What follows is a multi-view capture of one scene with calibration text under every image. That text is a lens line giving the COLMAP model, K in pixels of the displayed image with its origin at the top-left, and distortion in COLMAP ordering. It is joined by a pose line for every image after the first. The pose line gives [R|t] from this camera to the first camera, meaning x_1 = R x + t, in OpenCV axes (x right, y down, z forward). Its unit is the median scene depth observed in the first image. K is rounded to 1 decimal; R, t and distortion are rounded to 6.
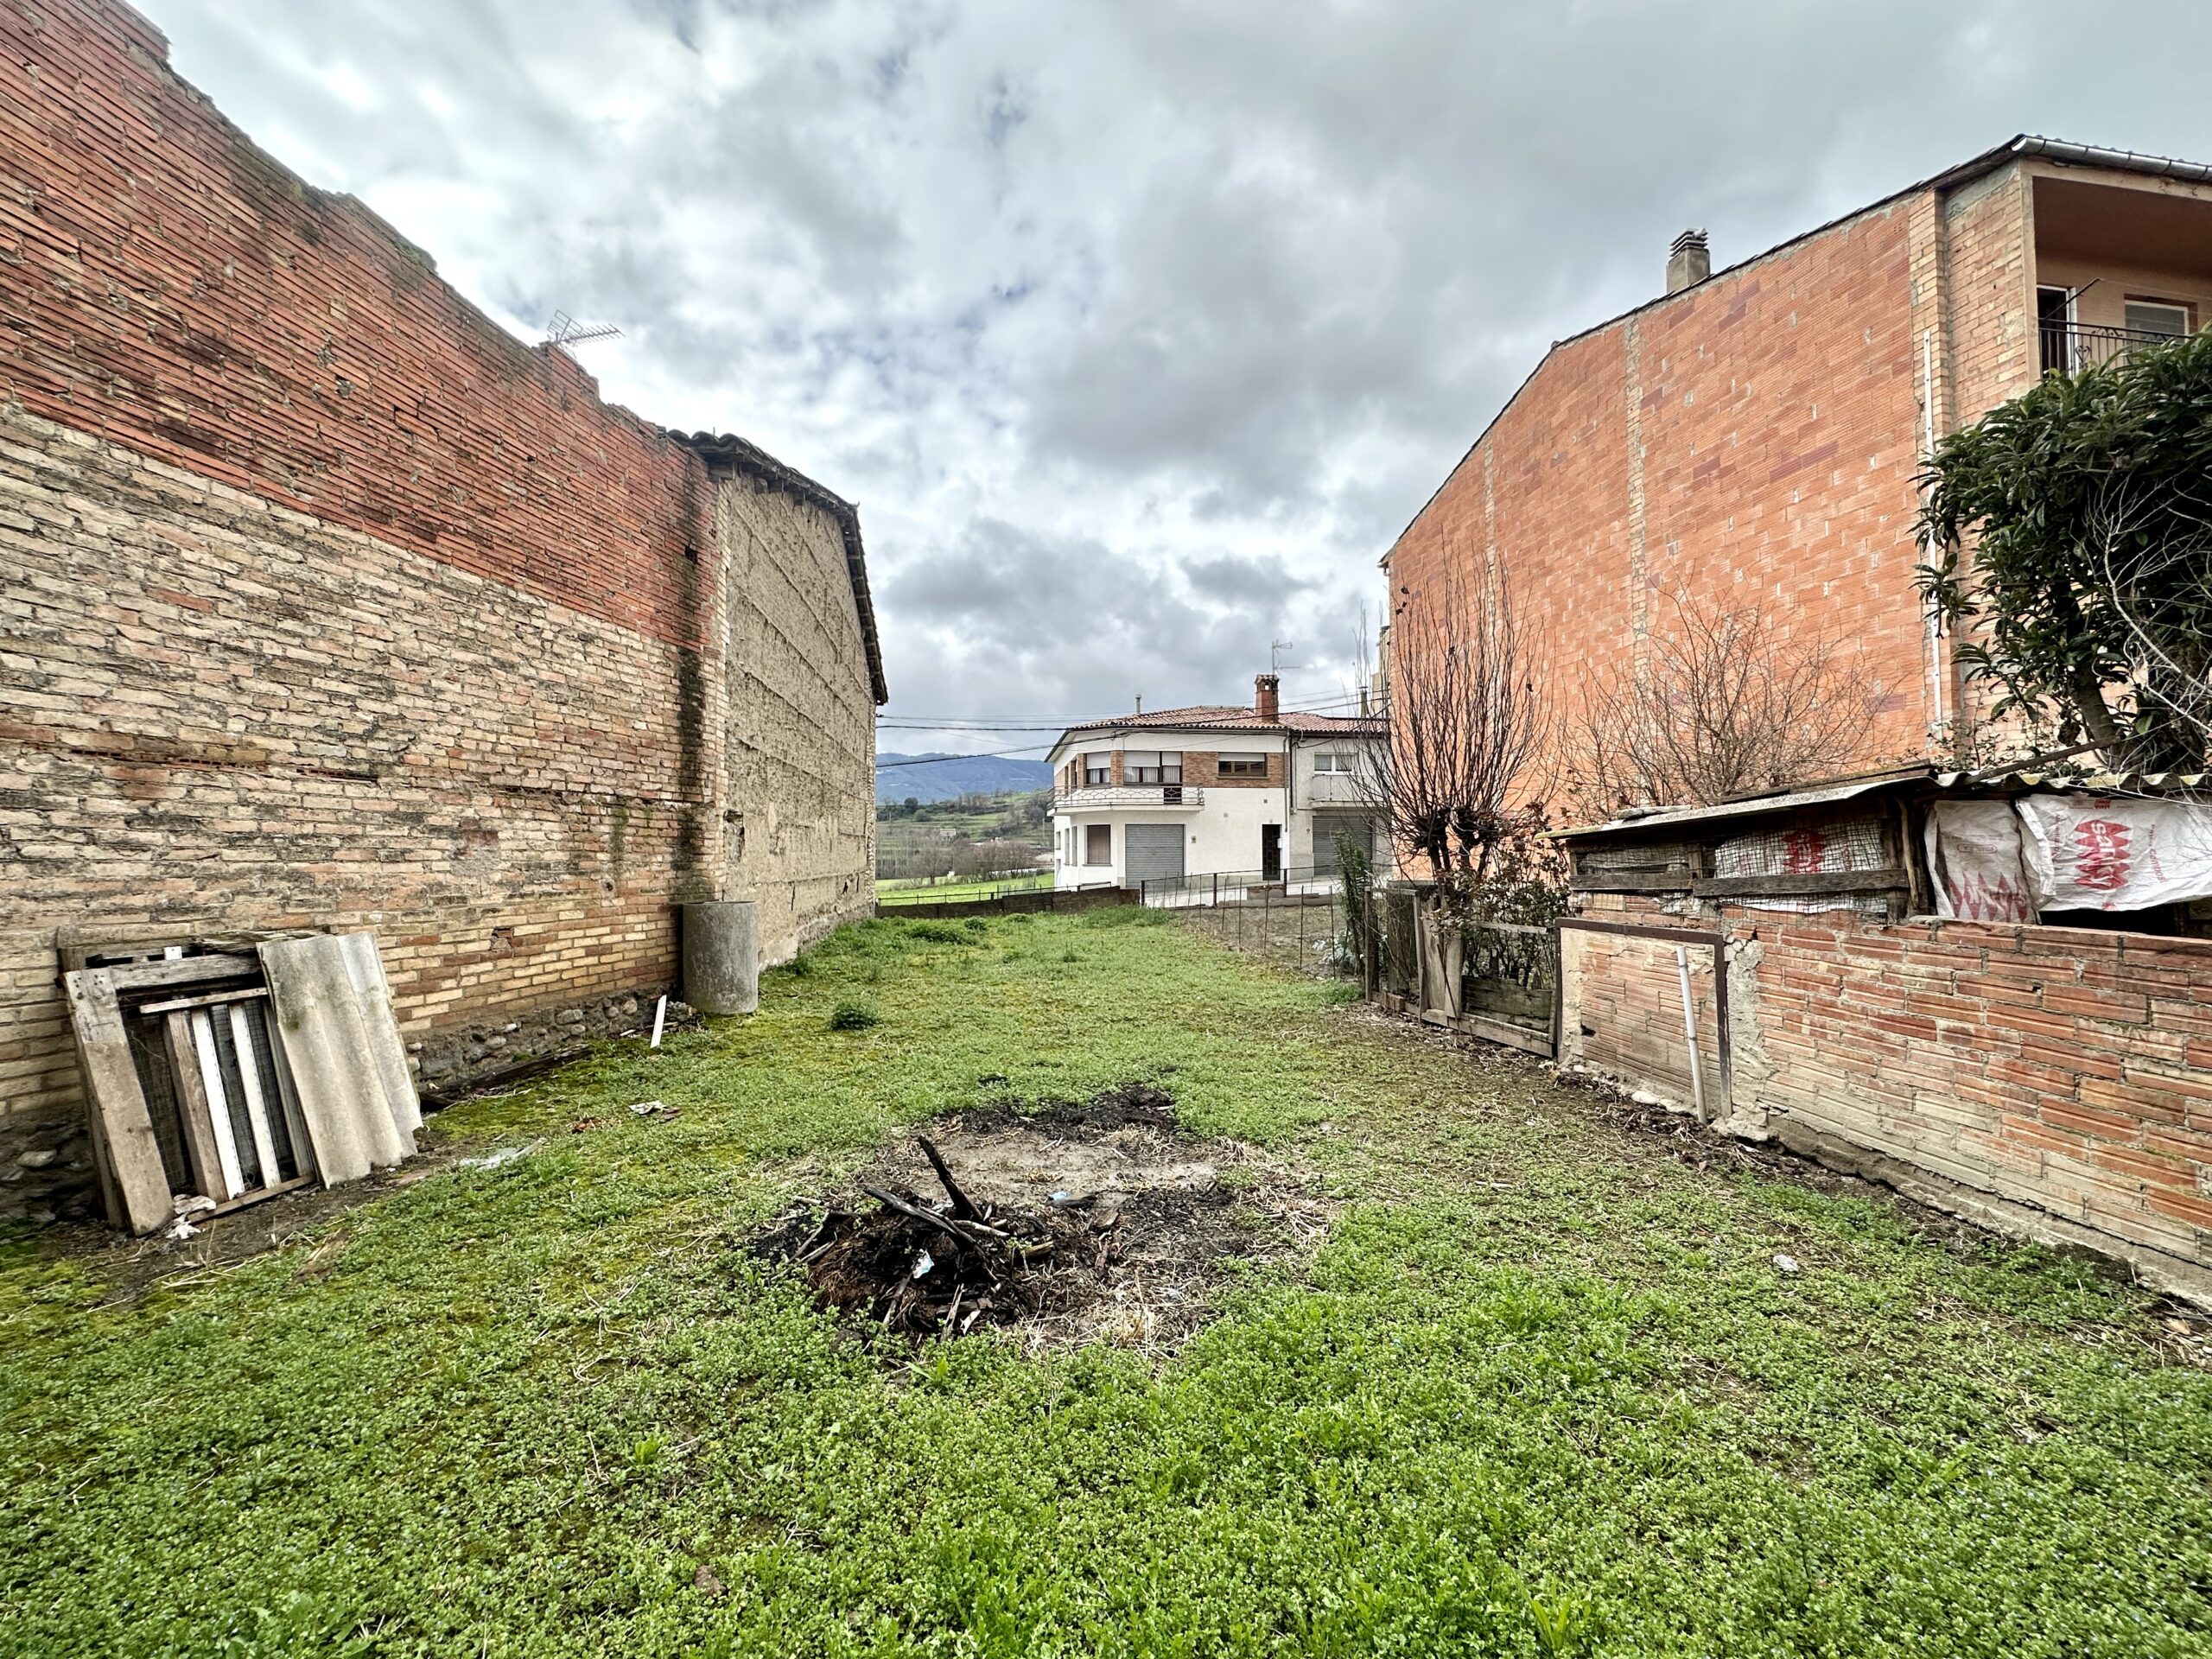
lens RADIAL K [[879.1, 0, 1104.7], [0, 879.1, 830.9], [0, 0, 1]] dist [-0.004248, 0.000617]
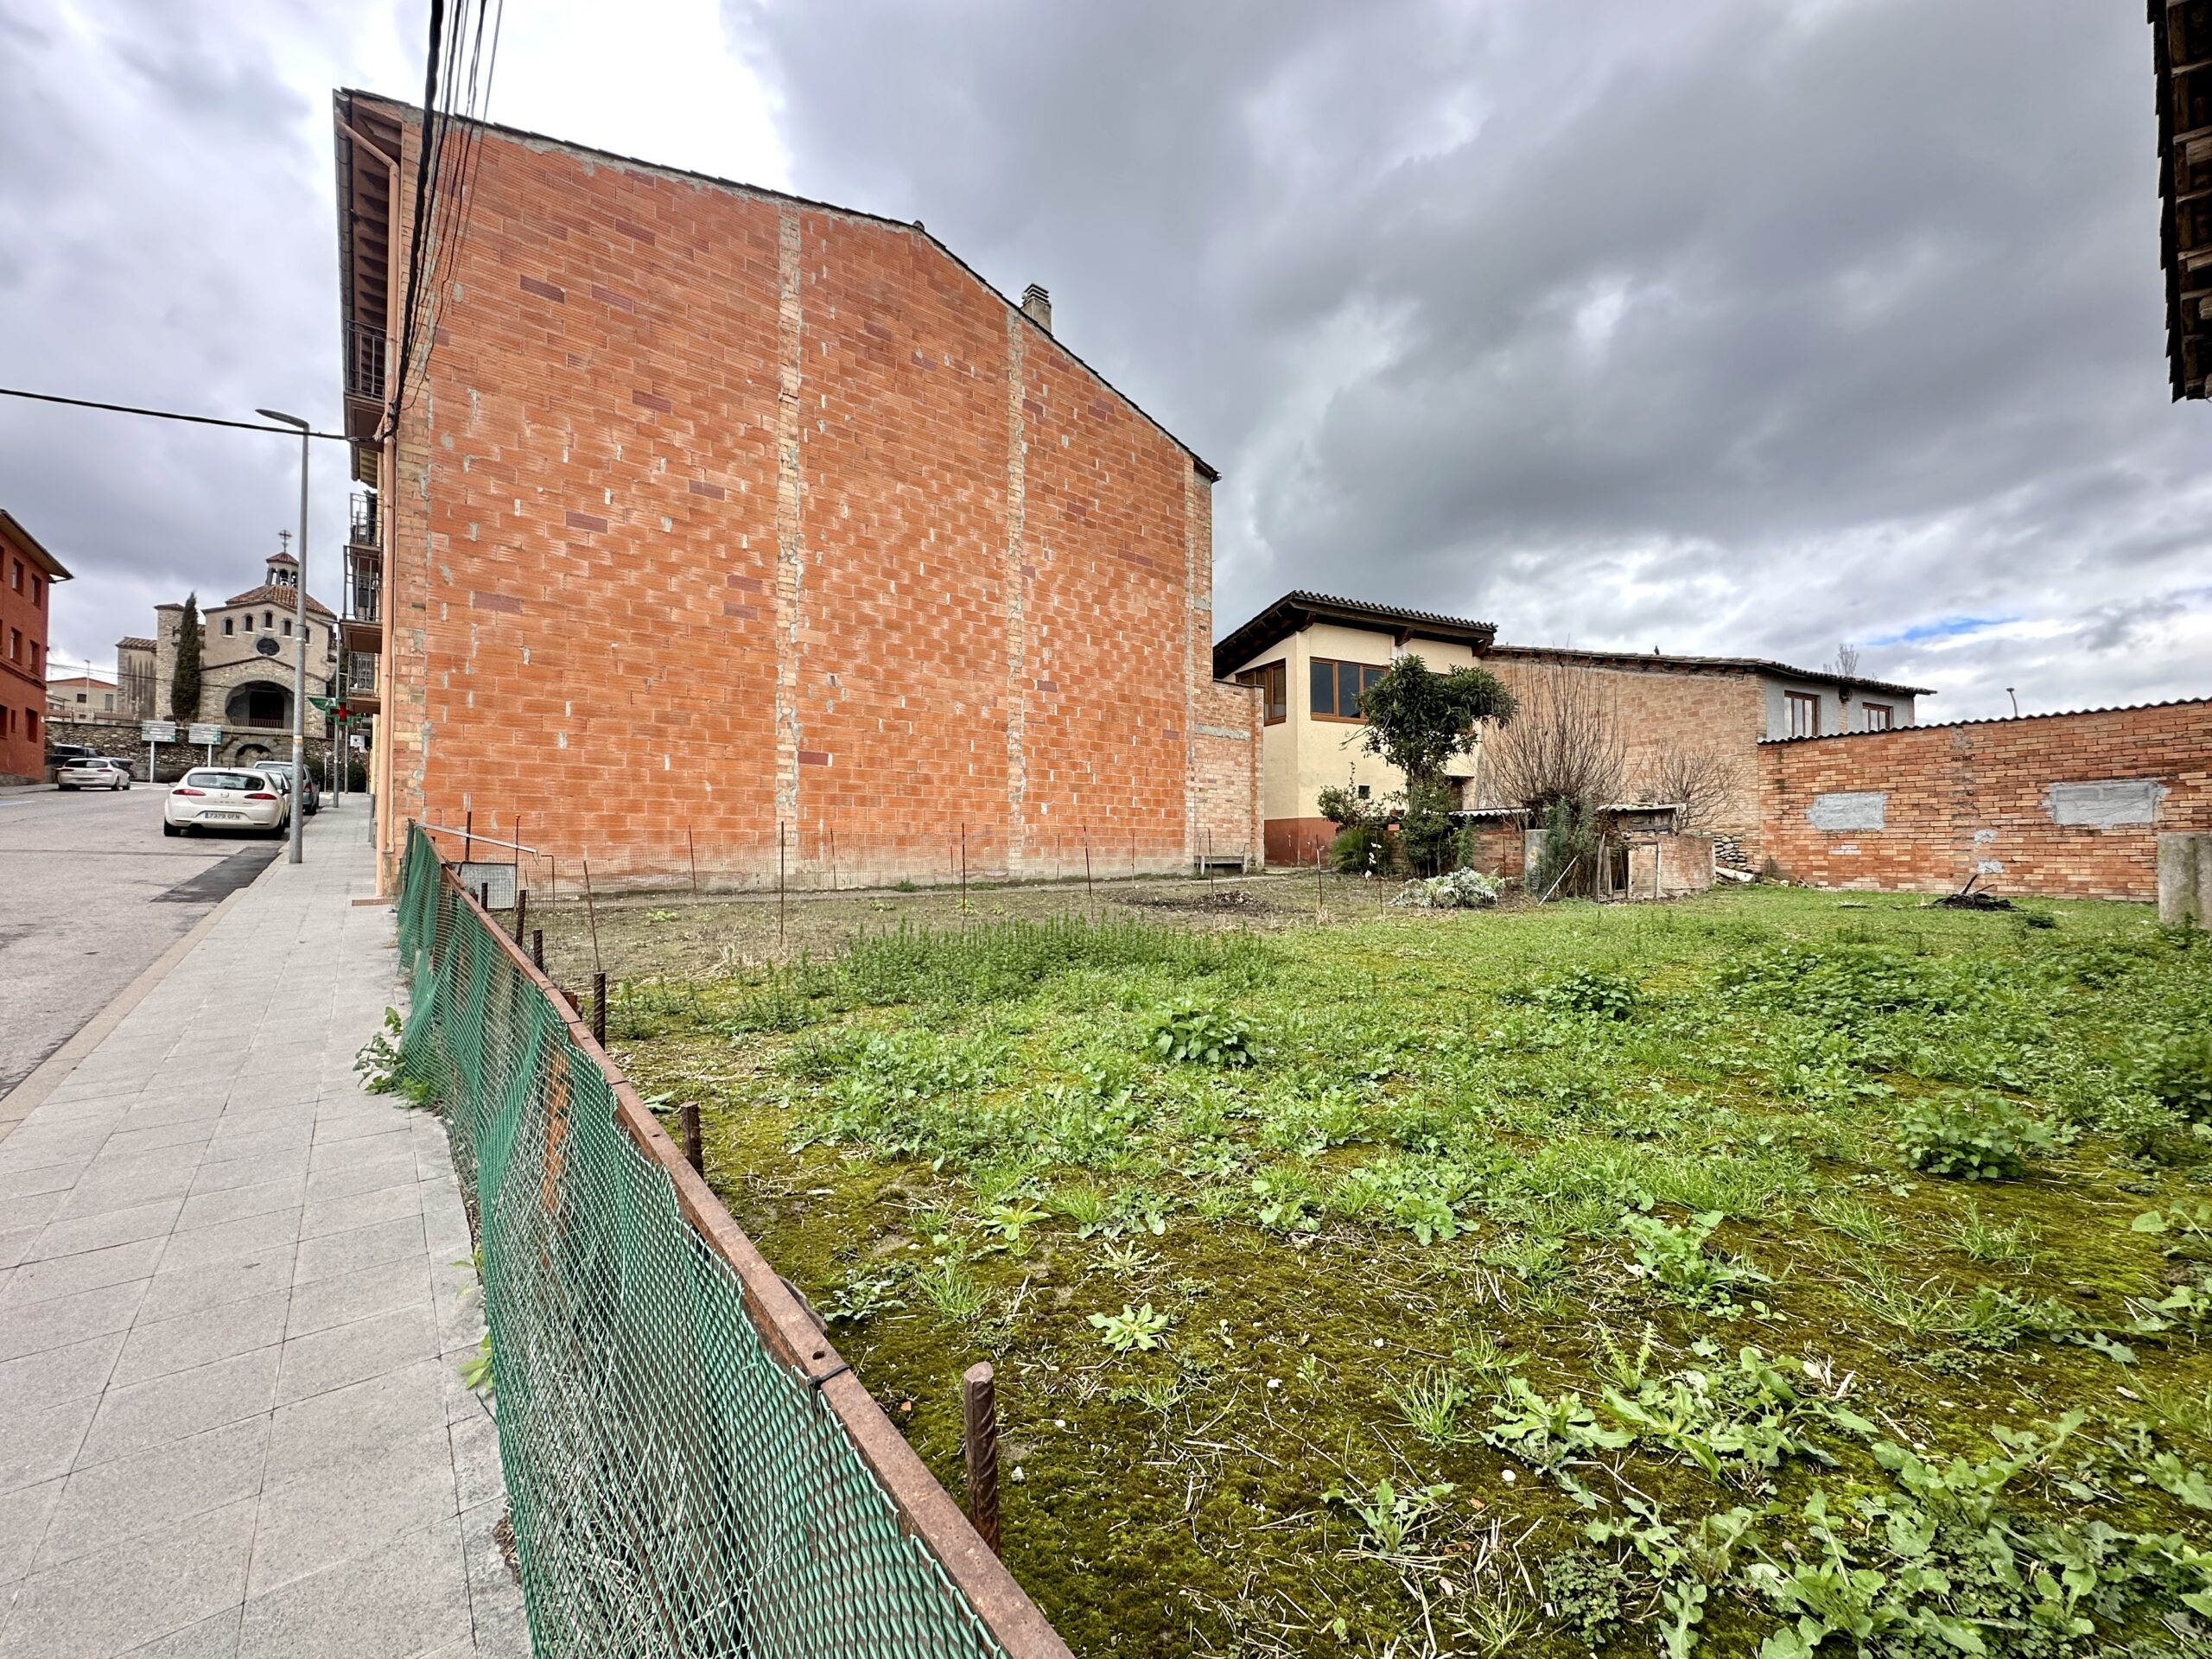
lens RADIAL K [[879.1, 0, 1102.1], [0, 879.1, 831.3], [0, 0, 1]] dist [-0.004248, 0.000617]
pose [[-0.524574, 0.024225, 0.851020, -0.793522], [-0.019473, 0.998992, -0.040441, 0.187581], [-0.851142, -0.037786, -0.523573, 3.382507]]
